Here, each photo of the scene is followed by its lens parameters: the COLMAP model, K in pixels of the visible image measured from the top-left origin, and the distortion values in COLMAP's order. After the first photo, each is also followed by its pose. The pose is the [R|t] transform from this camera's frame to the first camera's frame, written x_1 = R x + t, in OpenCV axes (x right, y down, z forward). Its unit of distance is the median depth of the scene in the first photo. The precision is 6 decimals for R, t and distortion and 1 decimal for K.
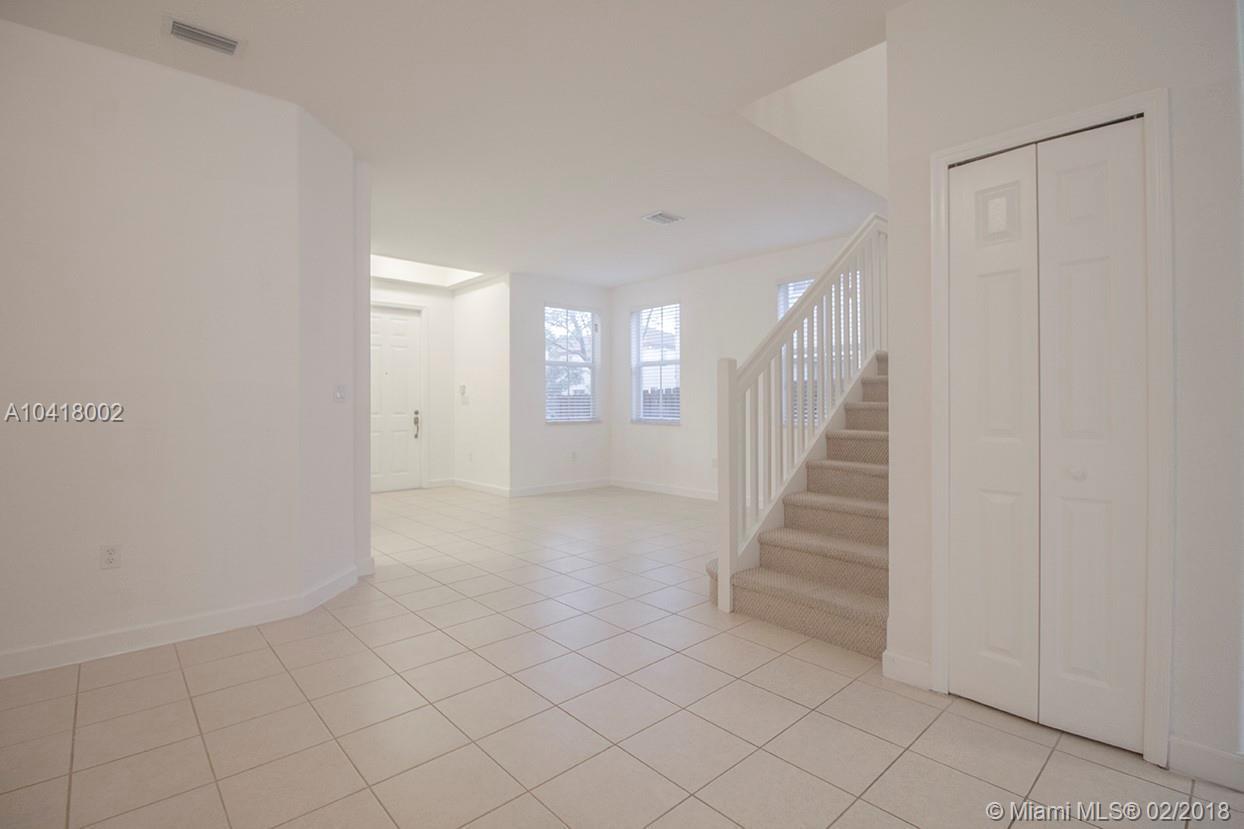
lens RADIAL K [[572.2, 0, 624.0], [0, 572.2, 412.1], [0, 0, 1]] dist [-0.020894, -0.005430]
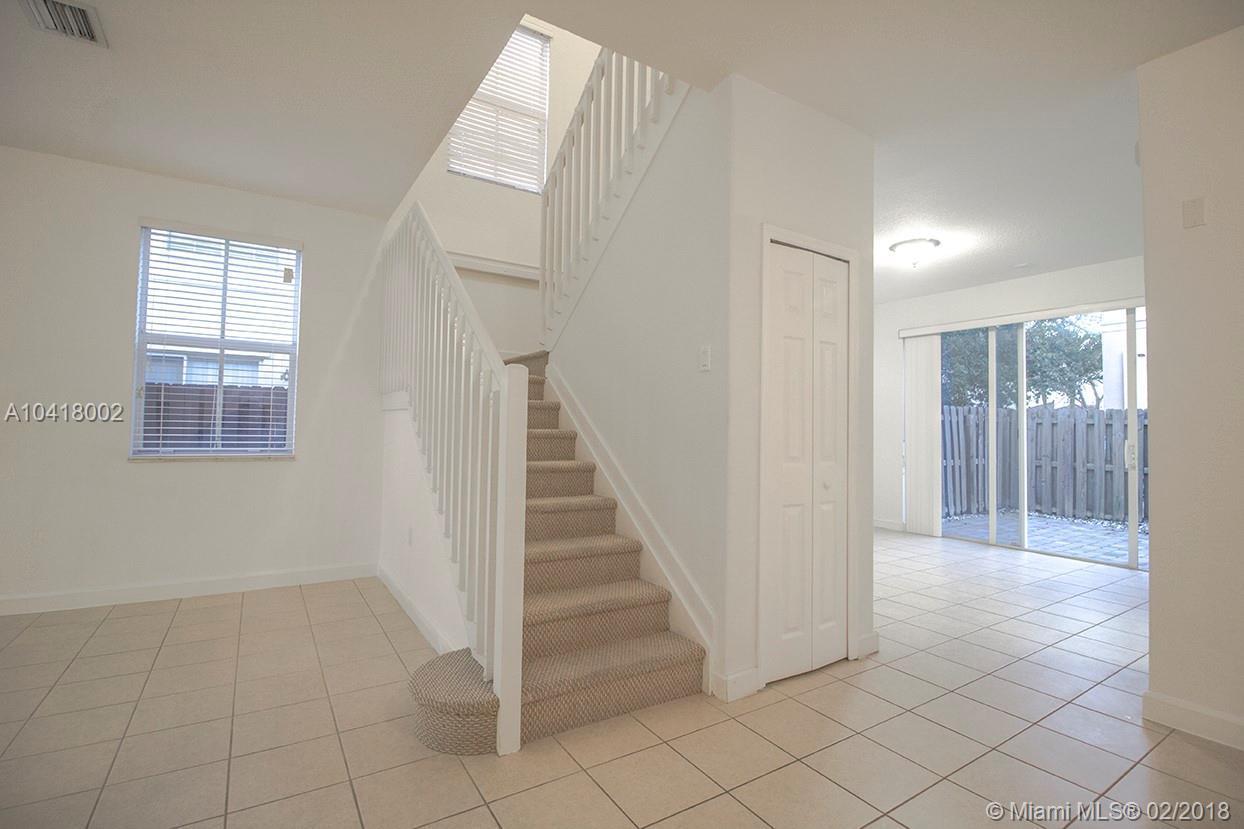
lens RADIAL K [[572.2, 0, 629.3], [0, 572.2, 410.4], [0, 0, 1]] dist [-0.020894, -0.005430]
pose [[0.159968, 0.037858, 0.986396, -0.495317], [-0.007644, 0.999282, -0.037113, -0.018457], [-0.987093, -0.001604, 0.160142, 0.827366]]
